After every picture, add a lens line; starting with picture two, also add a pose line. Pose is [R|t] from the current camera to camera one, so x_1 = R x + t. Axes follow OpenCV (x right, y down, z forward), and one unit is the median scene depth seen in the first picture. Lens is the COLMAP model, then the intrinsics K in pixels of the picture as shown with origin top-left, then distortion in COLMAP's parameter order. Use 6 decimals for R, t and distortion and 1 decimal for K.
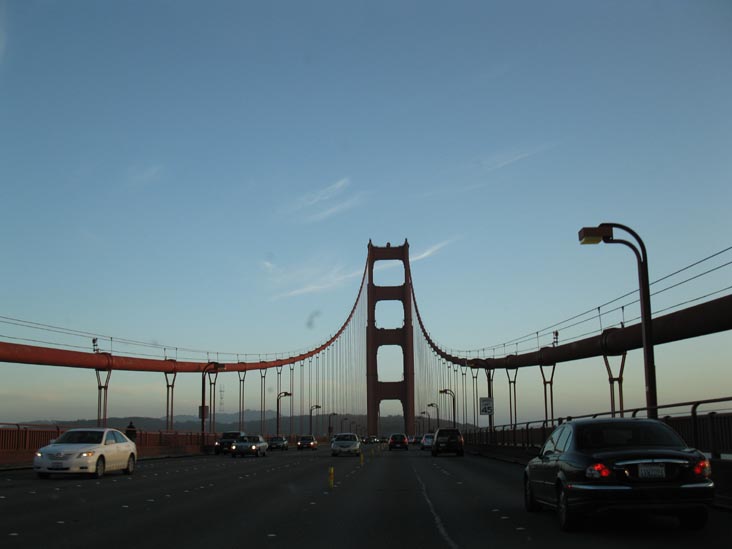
lens RADIAL K [[798.9, 0, 368.0], [0, 798.9, 272.9], [0, 0, 1]] dist [-0.118141, 0.000000]
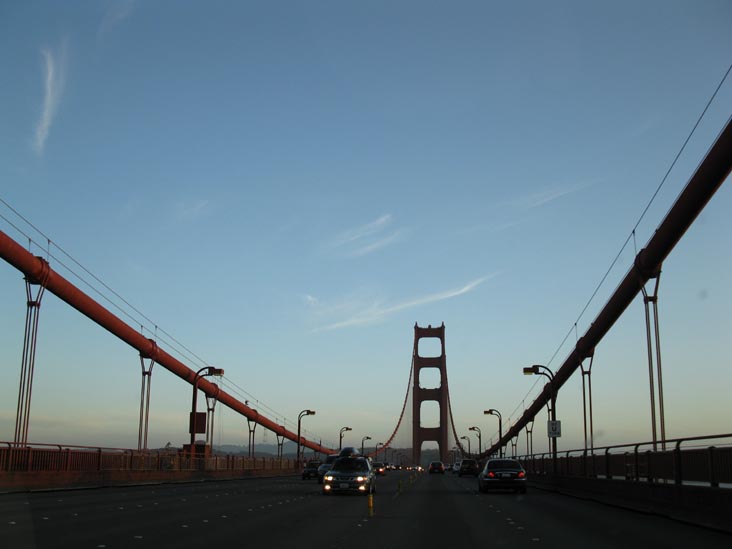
lens RADIAL K [[798.9, 0, 365.4], [0, 798.9, 278.7], [0, 0, 1]] dist [-0.118141, 0.000000]
pose [[0.998663, 0.005803, -0.051371, -0.015649], [-0.007112, 0.999654, -0.025333, -0.083368], [0.051206, 0.025664, 0.998358, -0.404168]]
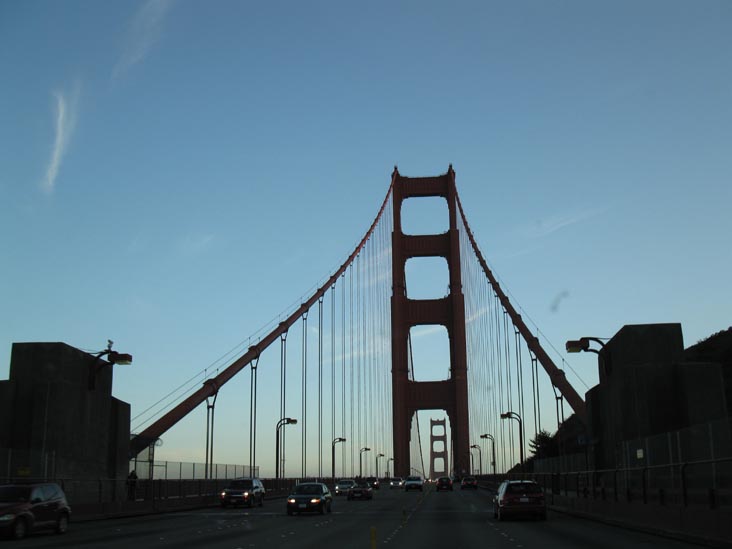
lens RADIAL K [[798.9, 0, 365.6], [0, 798.9, 275.4], [0, 0, 1]] dist [-0.118141, 0.000000]
pose [[0.998019, -0.014976, -0.061099, 0.016820], [0.011630, 0.998433, -0.054747, 0.083269], [0.061823, 0.053928, 0.996629, 0.353640]]
